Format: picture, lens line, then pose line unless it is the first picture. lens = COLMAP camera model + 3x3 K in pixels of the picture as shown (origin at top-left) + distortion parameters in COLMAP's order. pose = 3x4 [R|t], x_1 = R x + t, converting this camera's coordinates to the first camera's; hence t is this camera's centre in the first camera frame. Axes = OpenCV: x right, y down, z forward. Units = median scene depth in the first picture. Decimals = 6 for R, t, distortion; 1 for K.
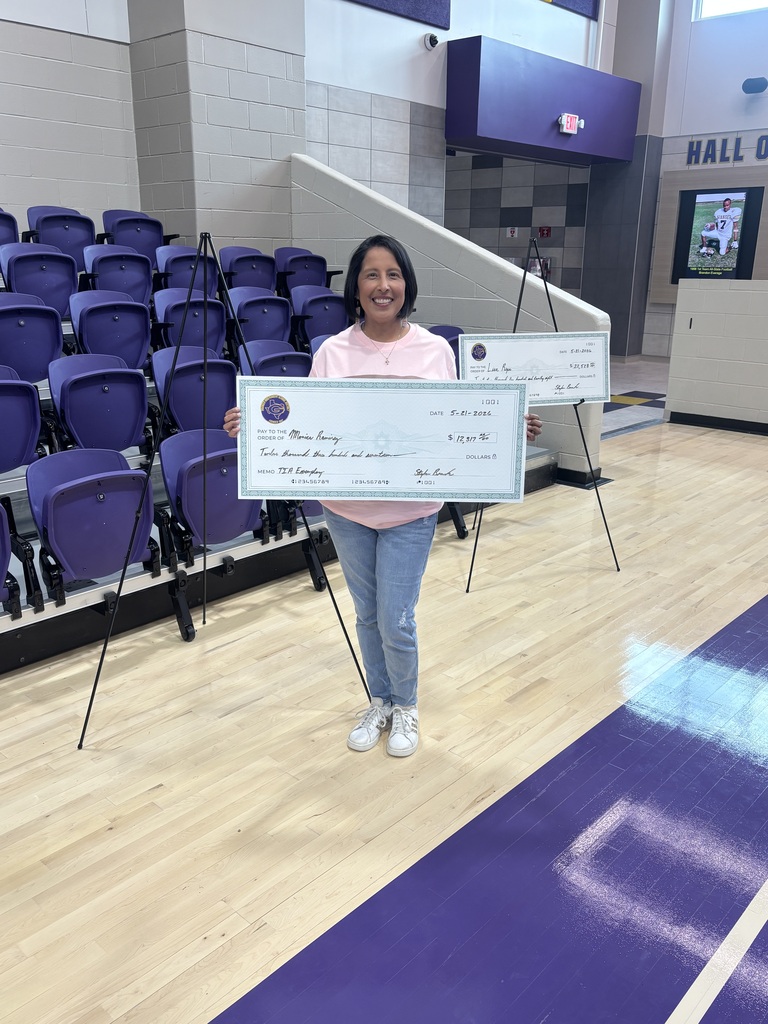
lens RADIAL K [[863.4, 0, 396.9], [0, 863.4, 506.1], [0, 0, 1]] dist [0.036994, -0.008585]
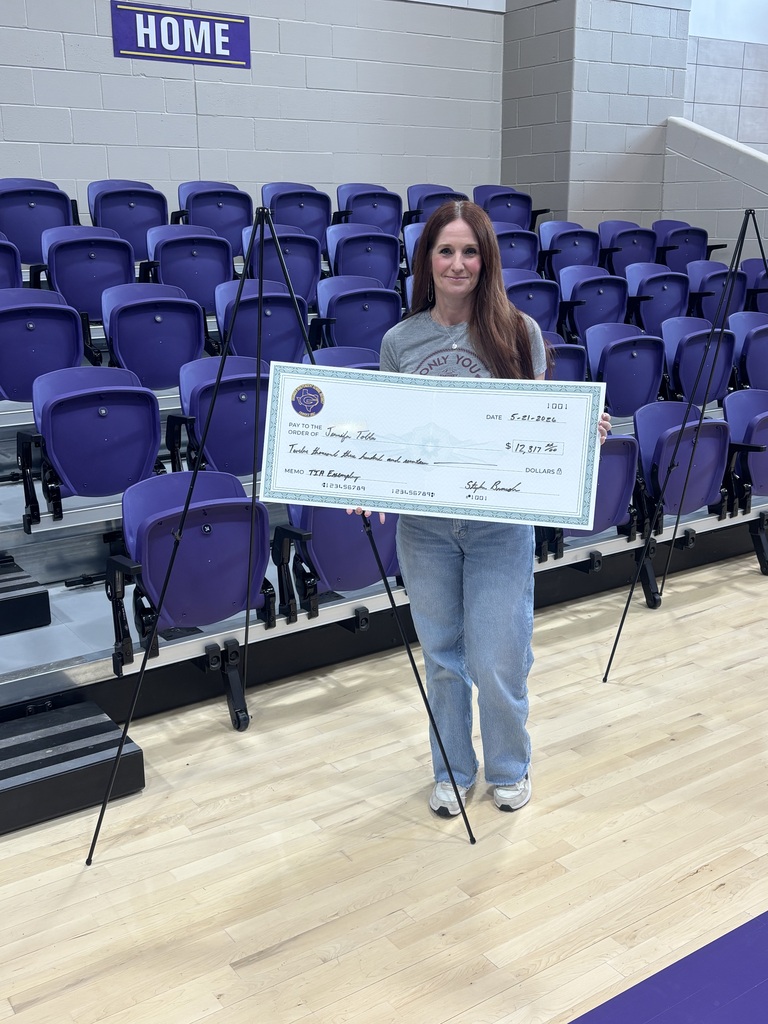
lens RADIAL K [[1055.7, 0, 384.0], [0, 1055.7, 512.0], [0, 0, 1]] dist [0.022419, 0.024338]
pose [[0.969461, 0.046626, -0.240771, -0.119901], [-0.051766, 0.998546, -0.015061, 0.037182], [0.239719, 0.027064, 0.970465, -0.132943]]
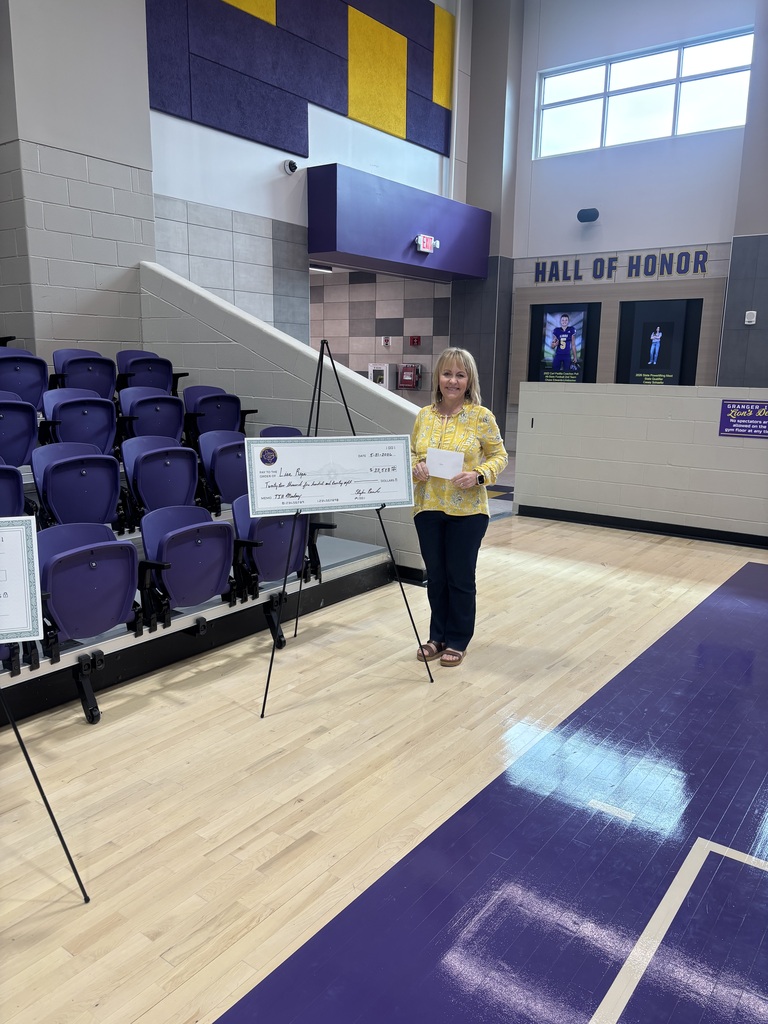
lens RADIAL K [[776.5, 0, 384.0], [0, 776.5, 512.0], [0, 0, 1]] dist [0.001389, 0.034629]
pose [[0.996031, -0.012657, 0.088107, 0.079024], [0.020469, 0.995881, -0.088333, -0.022535], [-0.086626, 0.089785, 0.992187, 0.086222]]
